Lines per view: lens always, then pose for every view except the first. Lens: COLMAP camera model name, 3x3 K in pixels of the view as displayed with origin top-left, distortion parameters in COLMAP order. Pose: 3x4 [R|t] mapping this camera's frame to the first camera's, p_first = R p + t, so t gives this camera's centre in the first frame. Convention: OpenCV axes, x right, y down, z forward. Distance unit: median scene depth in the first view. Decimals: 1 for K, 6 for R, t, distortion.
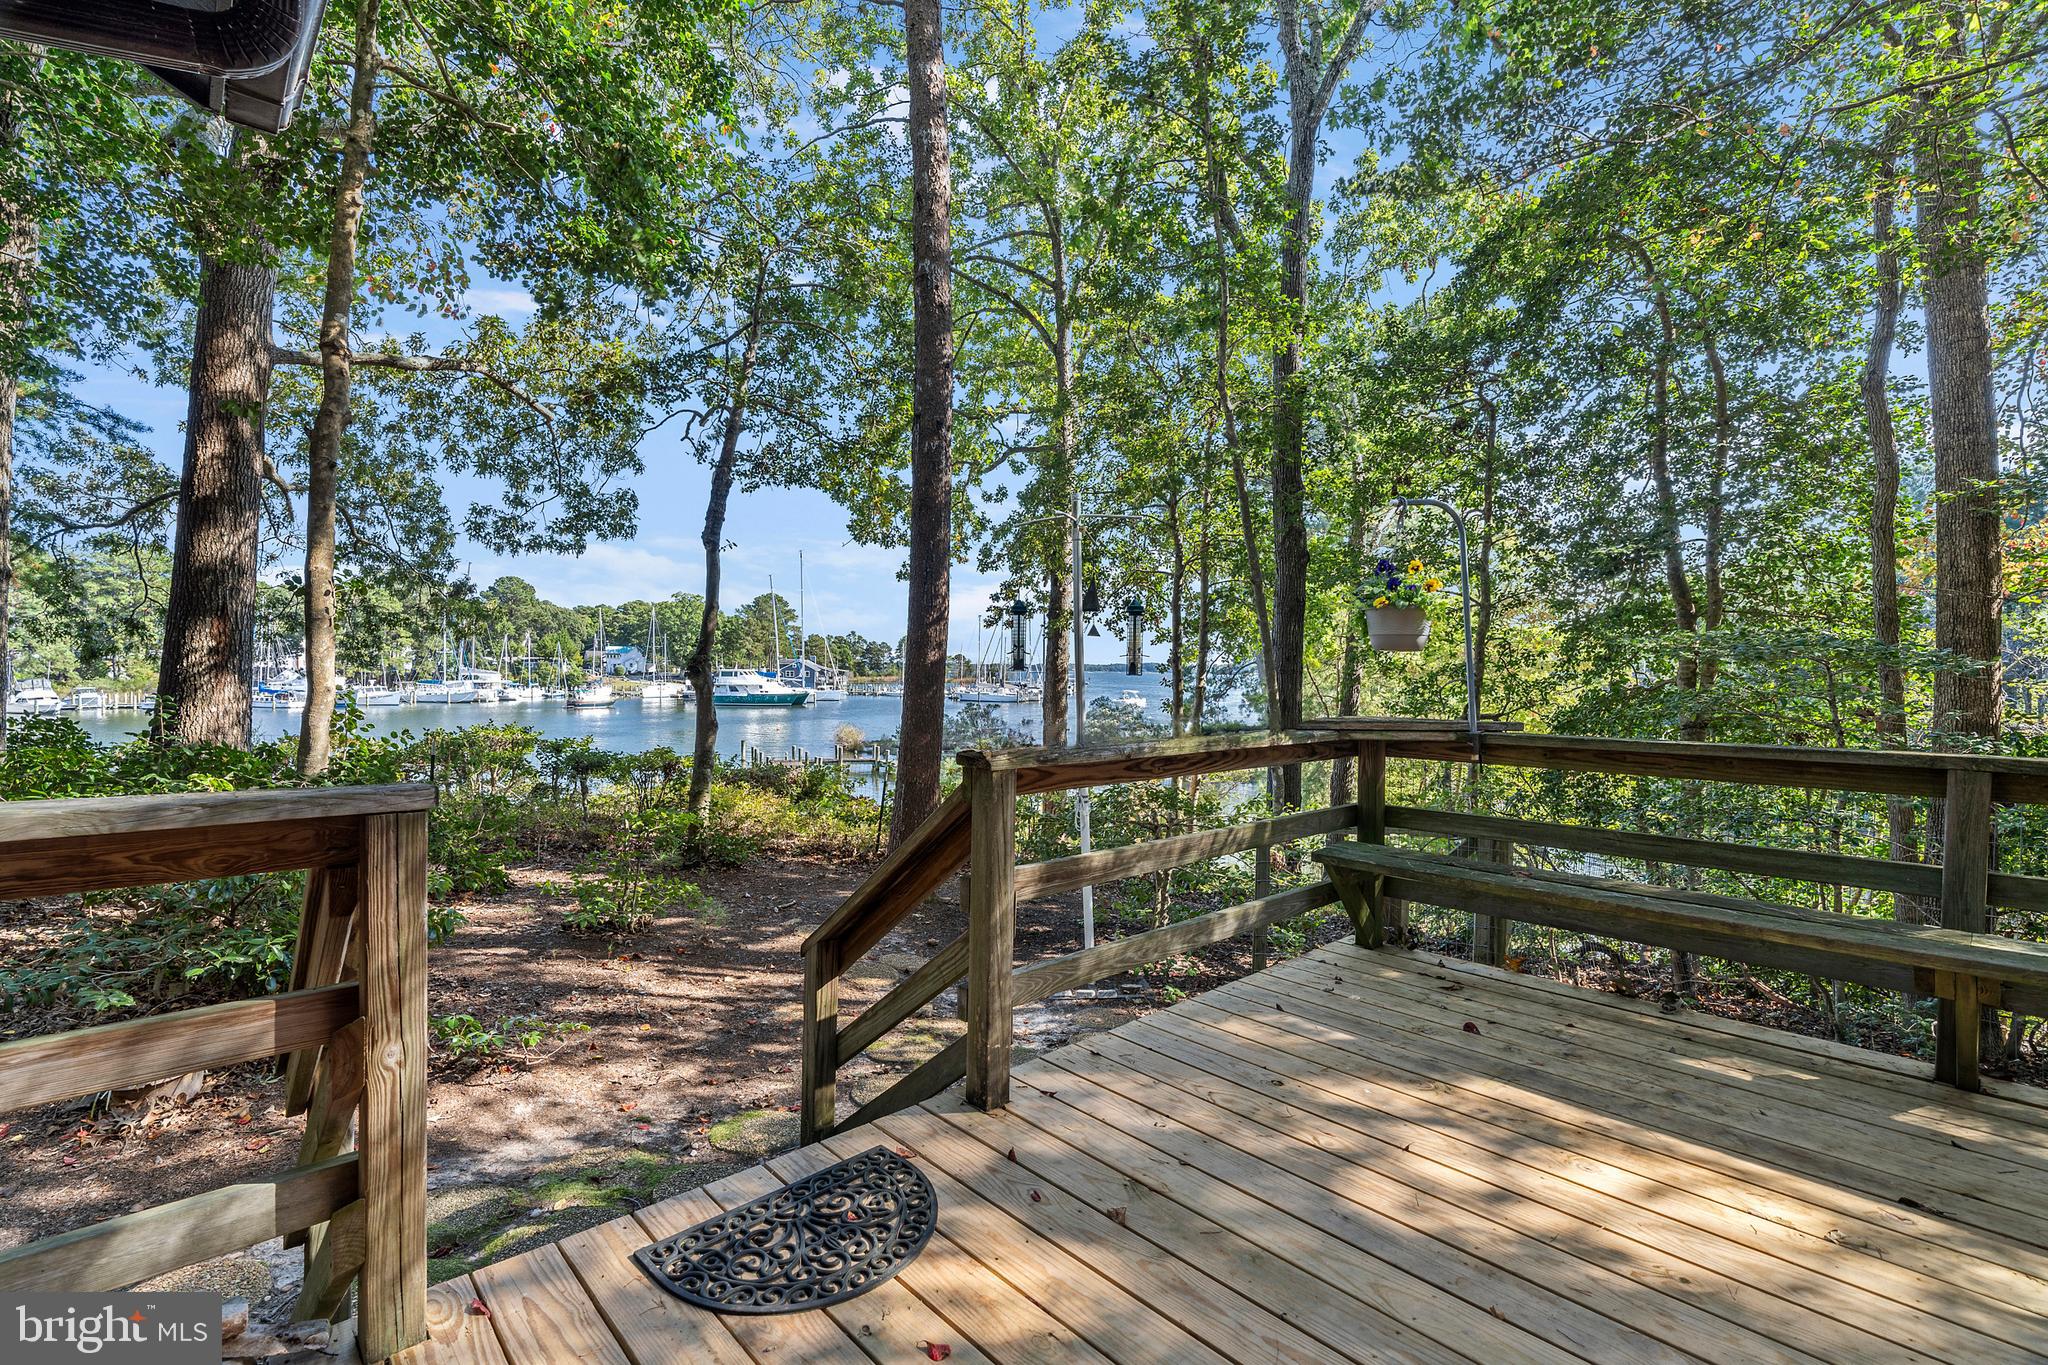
lens RADIAL K [[911.8, 0, 1019.3], [0, 911.8, 683.4], [0, 0, 1]] dist [-0.009105, 0.000096]
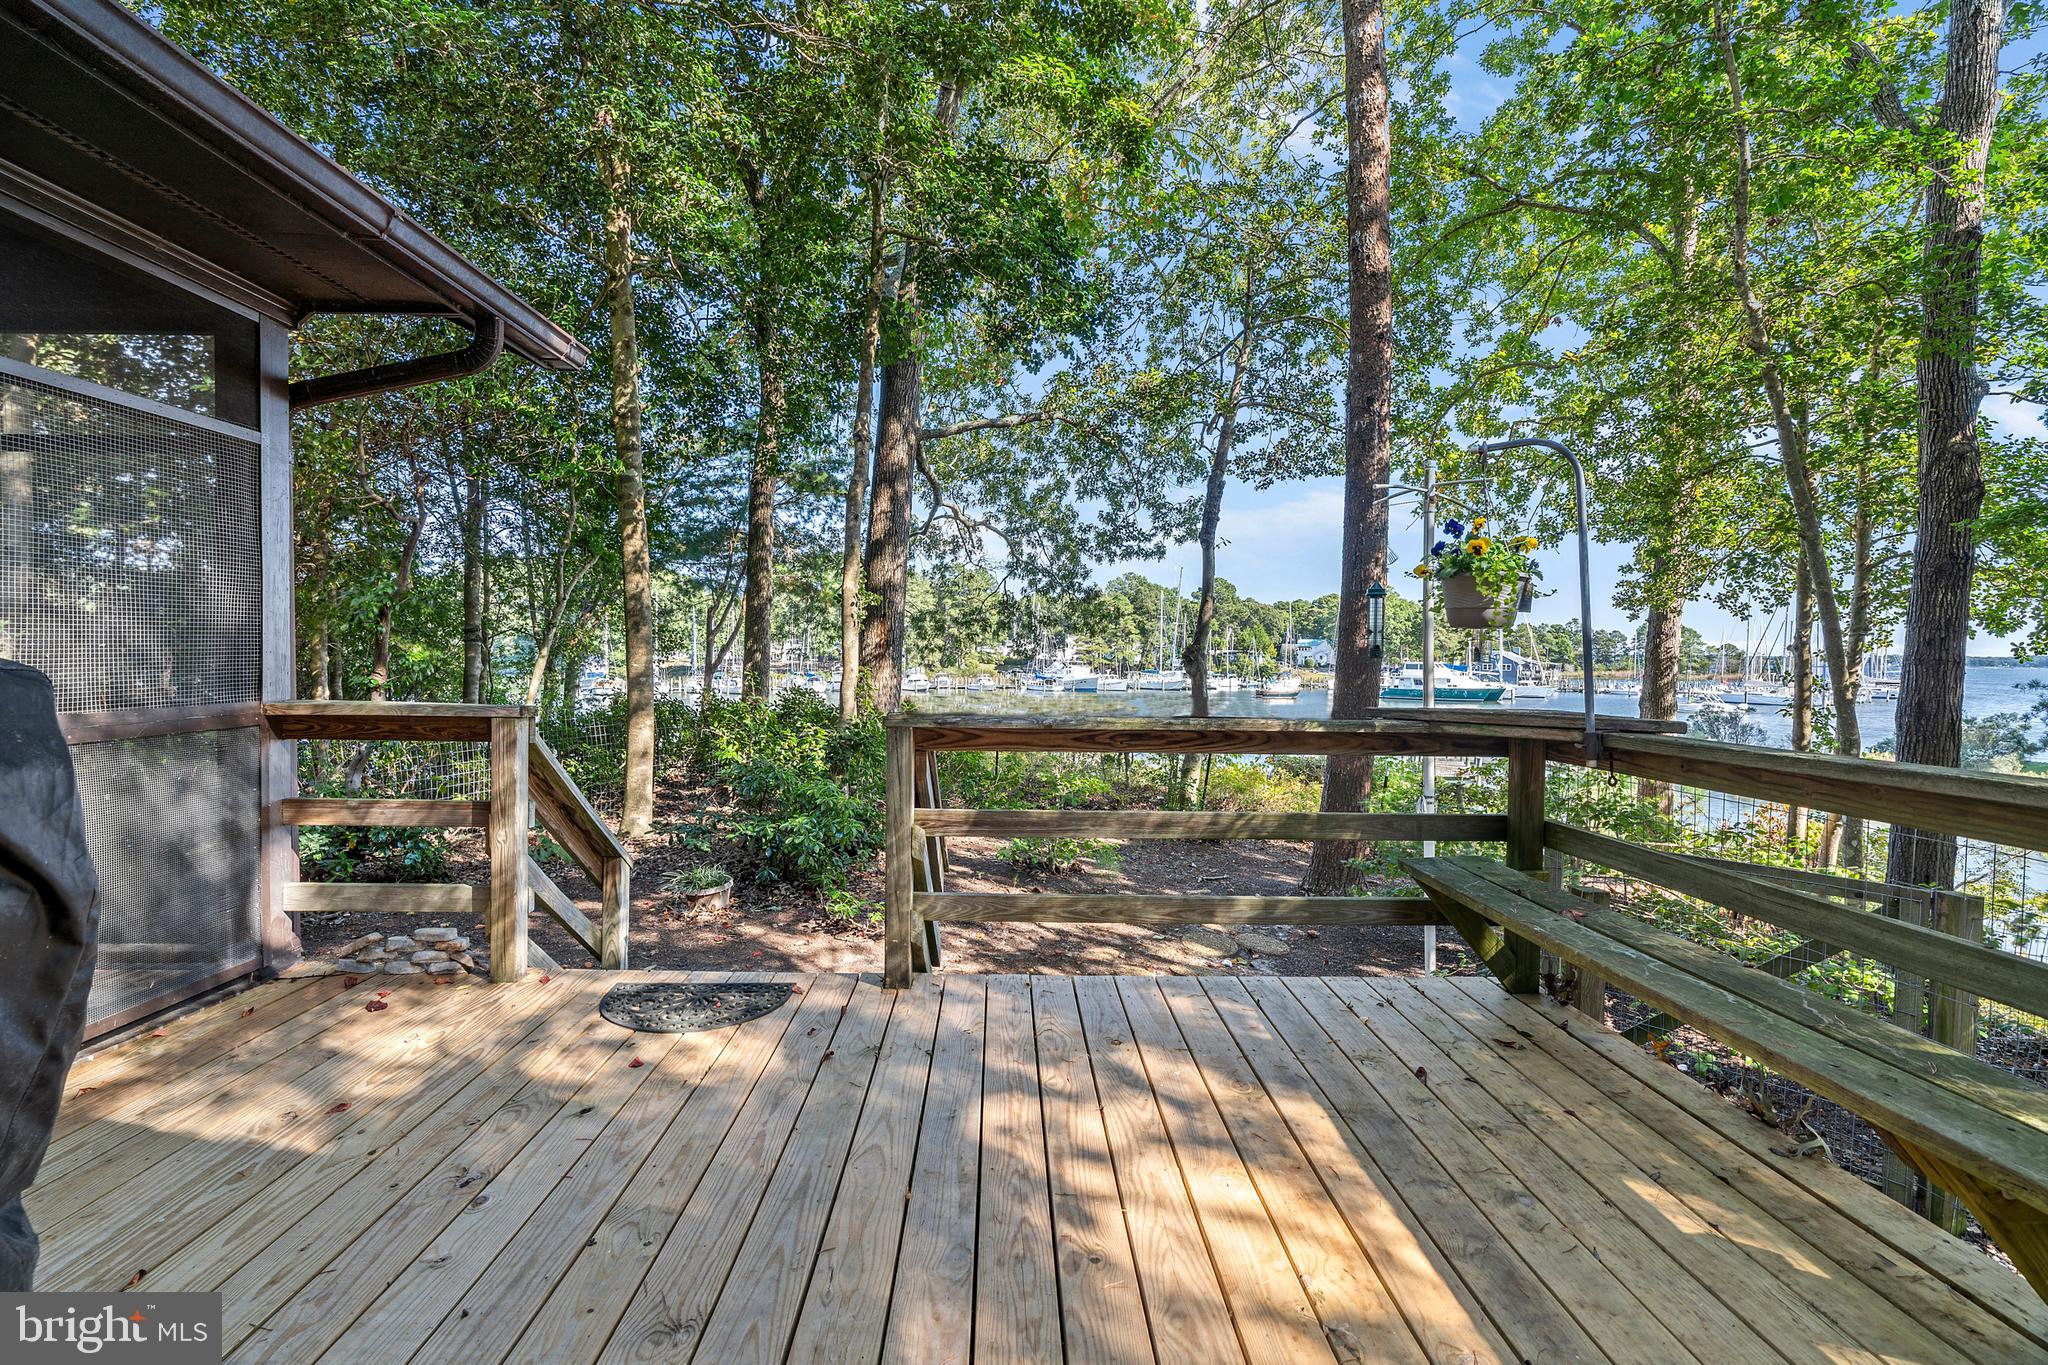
lens RADIAL K [[919.5, 0, 1019.3], [0, 919.5, 681.0], [0, 0, 1]] dist [-0.005921, -0.000024]
pose [[0.746229, 0.016732, -0.665479, 0.140346], [-0.013195, 0.999859, 0.010343, 0.001853], [0.665558, 0.001063, 0.746345, 0.019820]]
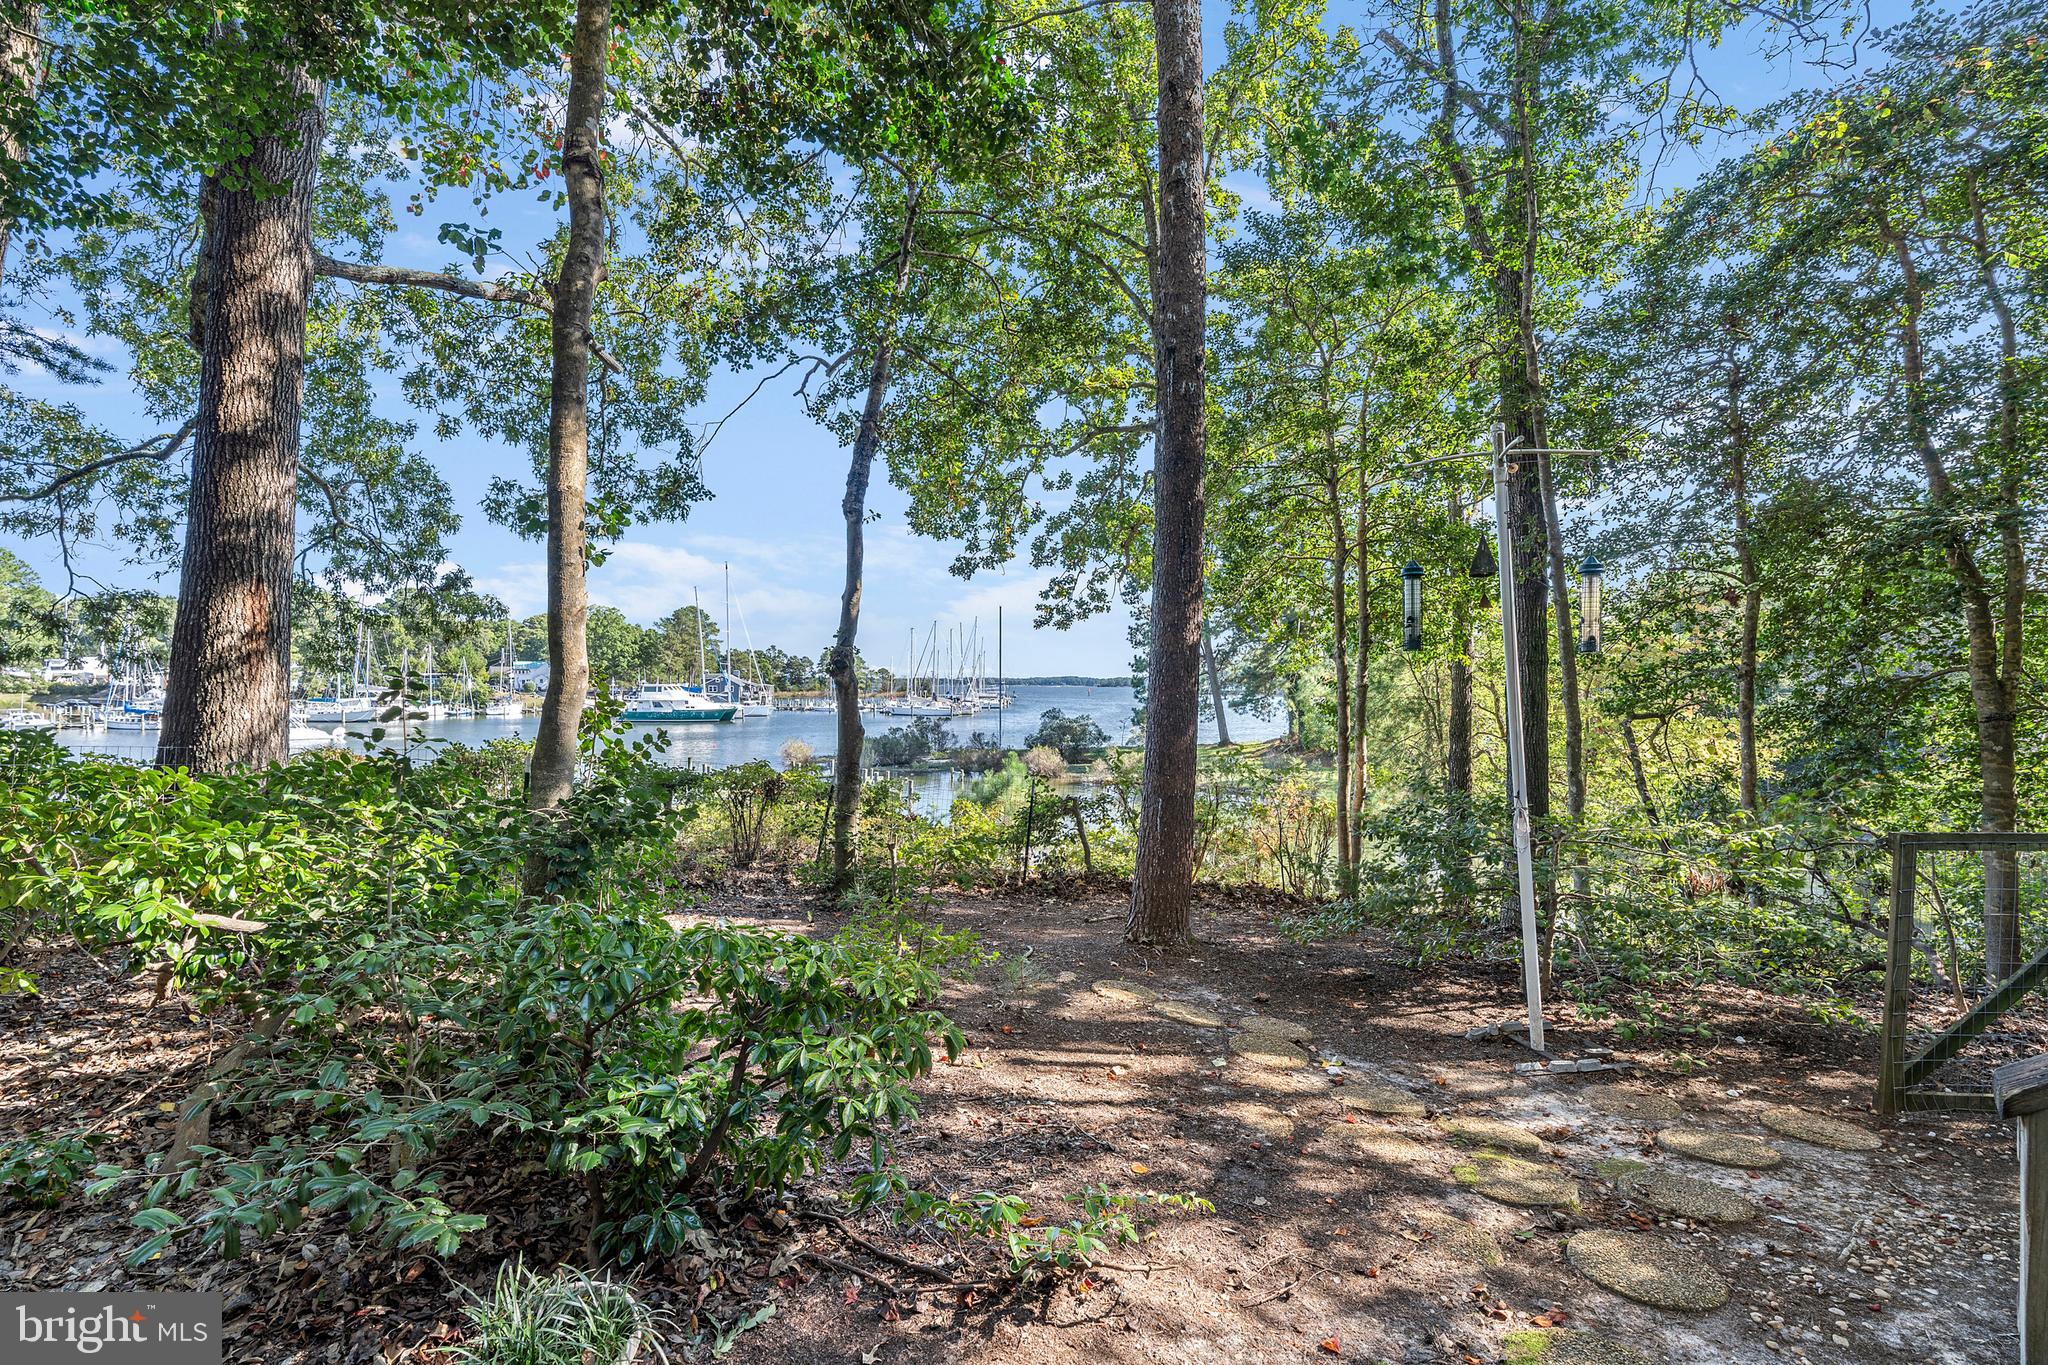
lens RADIAL K [[918.7, 0, 1010.5], [0, 918.7, 682.2], [0, 0, 1]] dist [-0.002474, -0.000610]
pose [[0.997069, -0.006448, 0.076236, -0.157979], [0.007724, 0.999835, -0.016453, 0.009608], [-0.076118, 0.016994, 0.996954, 0.093374]]
